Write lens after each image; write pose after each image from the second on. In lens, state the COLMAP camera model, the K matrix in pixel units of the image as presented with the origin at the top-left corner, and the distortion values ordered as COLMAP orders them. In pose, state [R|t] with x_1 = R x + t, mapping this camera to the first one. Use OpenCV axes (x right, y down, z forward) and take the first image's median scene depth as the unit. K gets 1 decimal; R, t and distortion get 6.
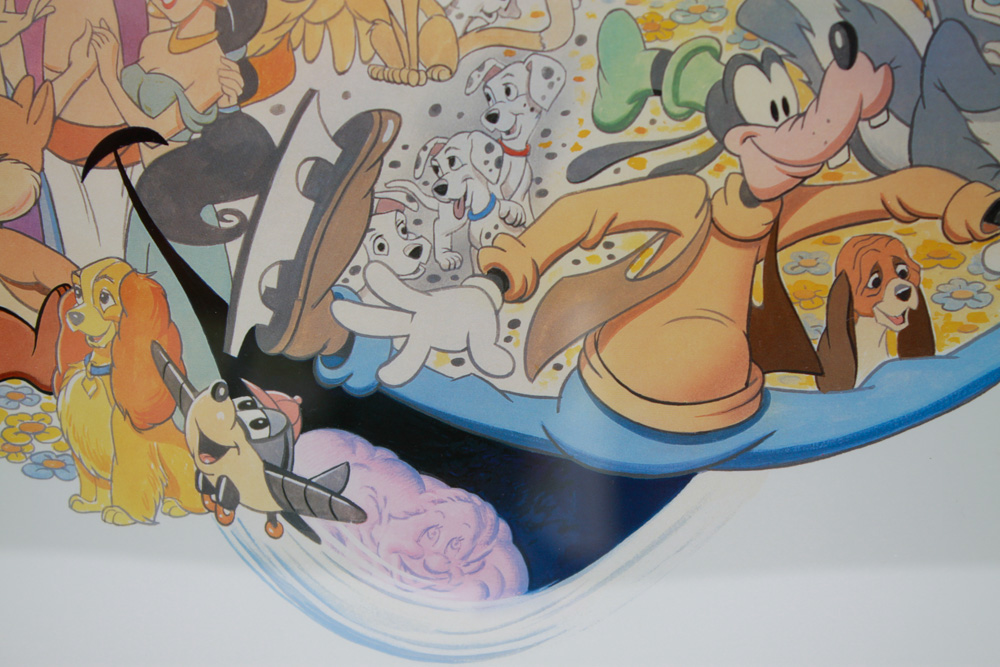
lens RADIAL K [[2029.8, 0, 499.4], [0, 2029.8, 338.6], [0, 0, 1]] dist [0.037470, 0.000000]
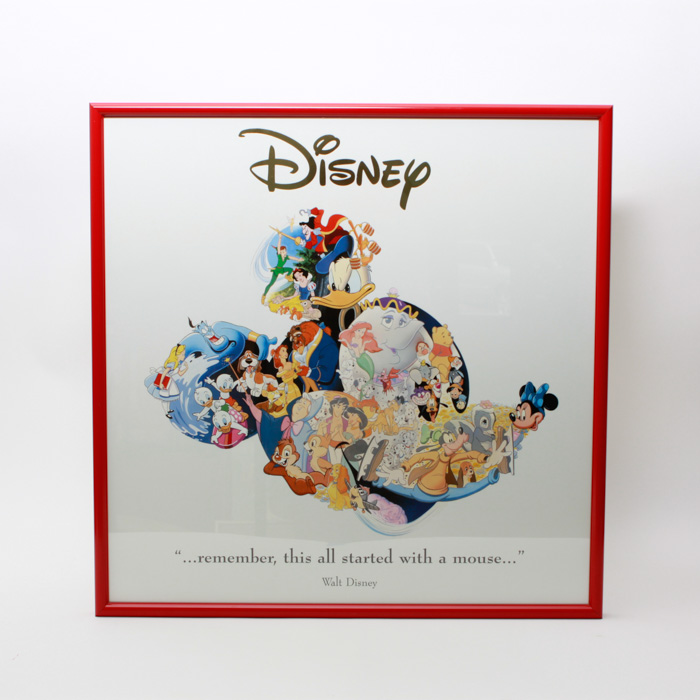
lens RADIAL K [[1726.9, 0, 348.5], [0, 1726.9, 347.9], [0, 0, 1]] dist [-0.128255, 0.000000]
pose [[0.997747, 0.023916, 0.062674, -0.492621], [-0.013572, 0.986934, -0.160551, 0.441384], [-0.065694, 0.159339, 0.985036, -4.067478]]
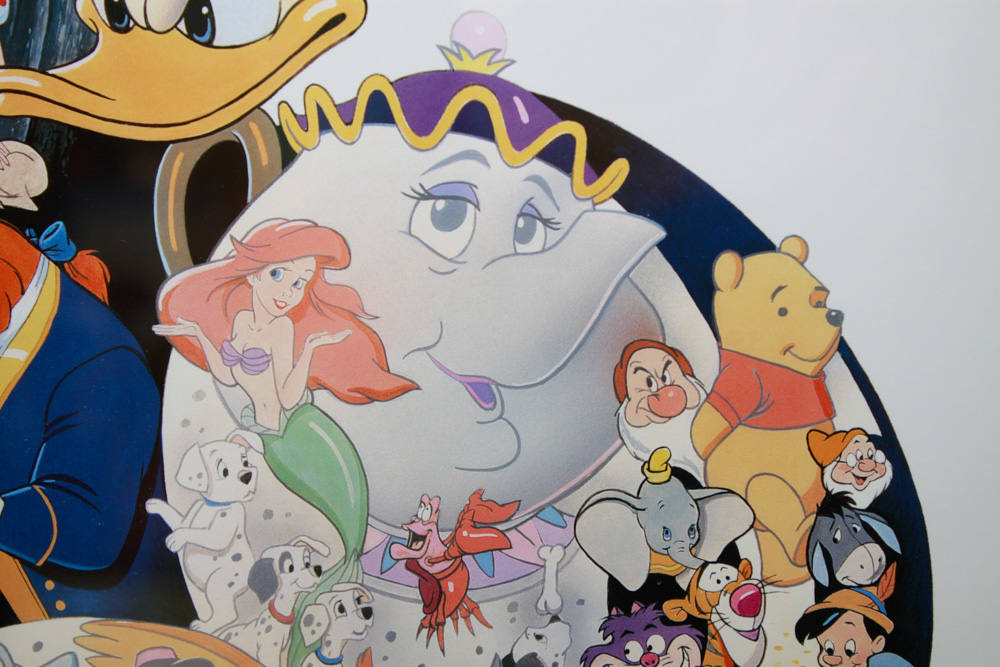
lens RADIAL K [[2029.8, 0, 502.4], [0, 2029.8, 331.7], [0, 0, 1]] dist [0.037470, 0.000000]
pose [[0.999599, 0.025425, 0.012482, -0.045595], [-0.024065, 0.994791, -0.099054, -0.297228], [-0.014935, 0.098714, 0.995004, -0.080913]]
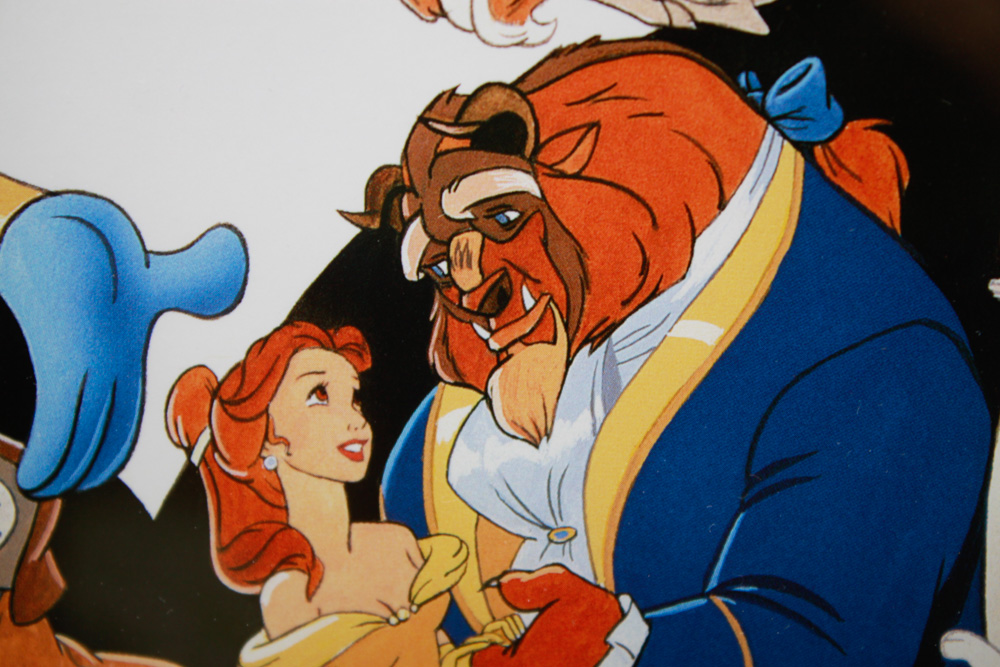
lens RADIAL K [[2239.4, 0, 509.7], [0, 2239.4, 334.5], [0, 0, 1]] dist [0.058101, 0.000000]
pose [[0.998668, 0.047719, 0.019620, -0.330375], [-0.046759, 0.997811, -0.046757, -0.352312], [-0.021809, 0.045777, 0.998714, 0.390556]]
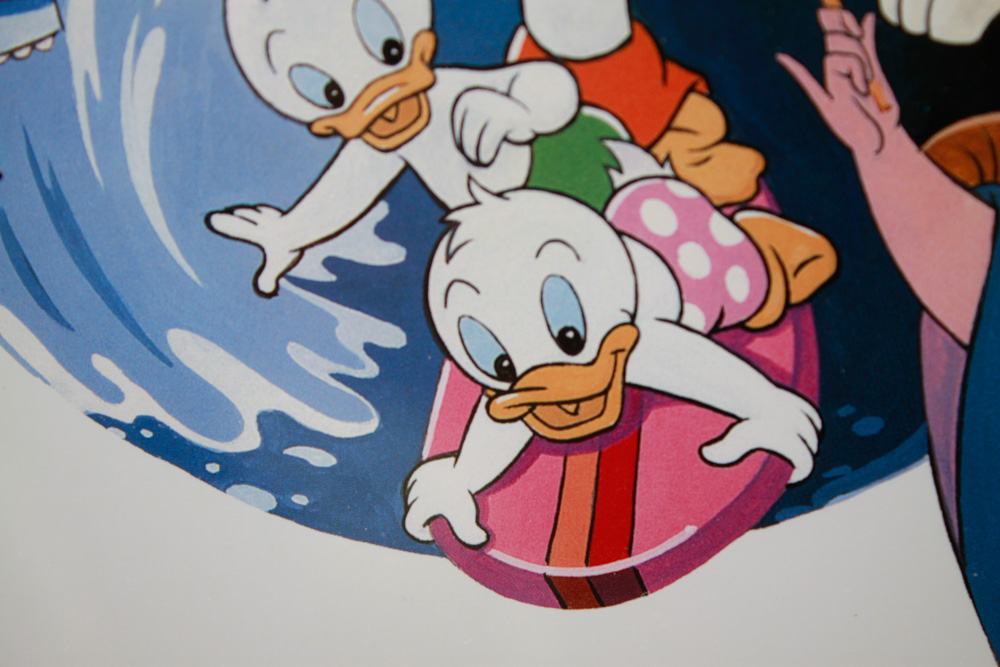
lens RADIAL K [[2239.4, 0, 502.2], [0, 2239.4, 332.2], [0, 0, 1]] dist [0.058101, 0.000000]
pose [[0.998601, 0.052808, -0.002678, -0.547075], [-0.052854, 0.998364, -0.021823, -0.138342], [0.001521, 0.021934, 0.999758, 0.418170]]
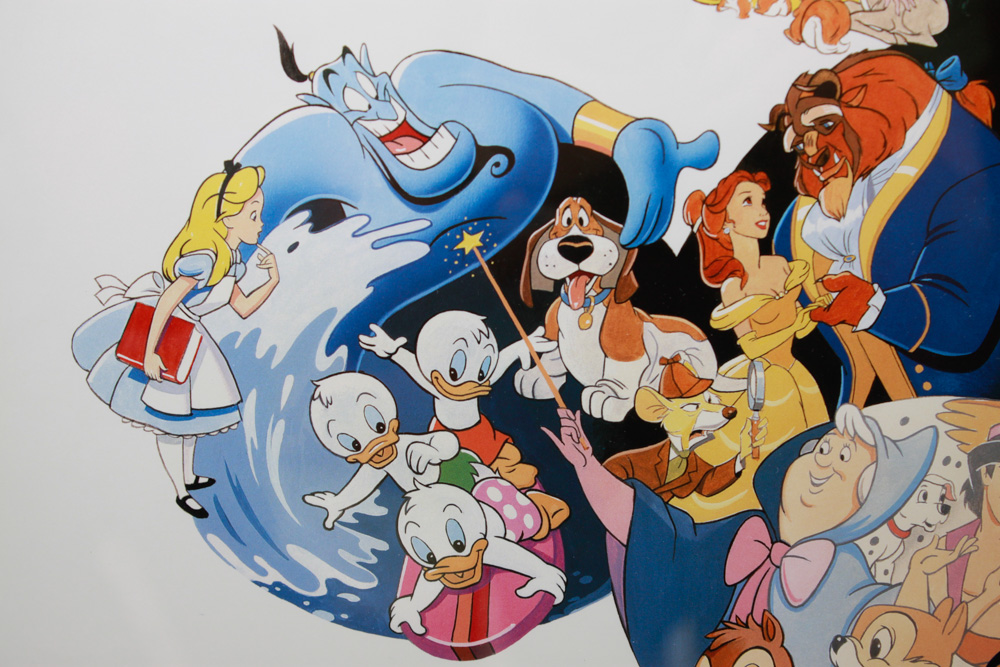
lens RADIAL K [[1877.2, 0, 496.4], [0, 1877.2, 341.1], [0, 0, 1]] dist [0.016704, 0.000000]
pose [[0.999507, 0.030573, 0.007192, -0.519623], [-0.030093, 0.997785, -0.059320, -0.208391], [-0.008990, 0.059074, 0.998213, -0.159379]]
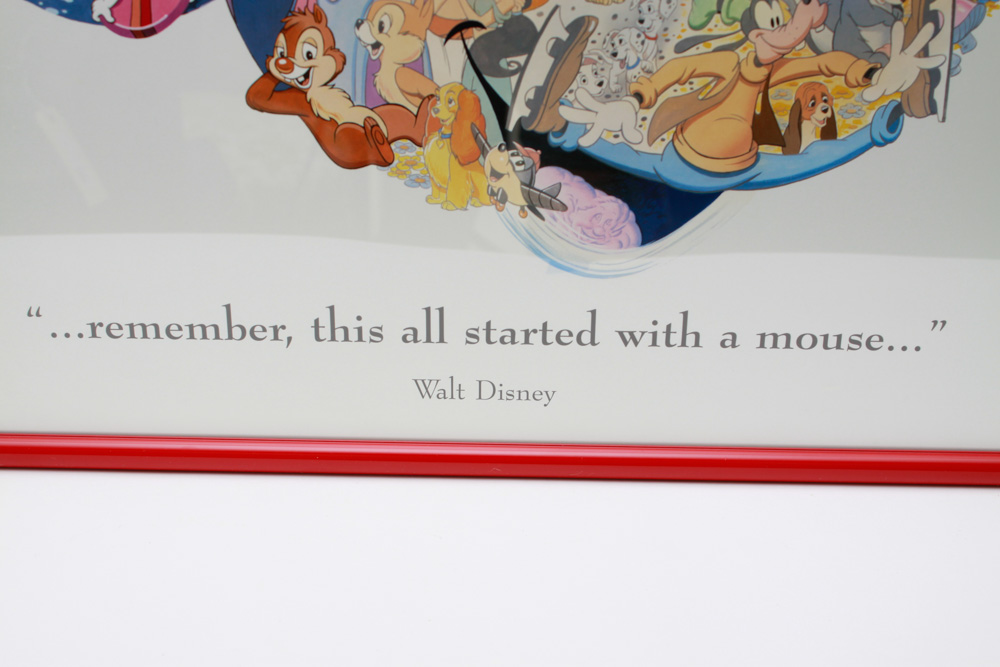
lens RADIAL K [[1428.7, 0, 502.9], [0, 1428.7, 334.7], [0, 0, 1]] dist [-0.029989, 0.000000]
pose [[0.997909, 0.015973, 0.062622, -0.233546], [-0.025018, 0.988904, 0.146434, 0.001003], [-0.059589, -0.147695, 0.987236, -0.511641]]
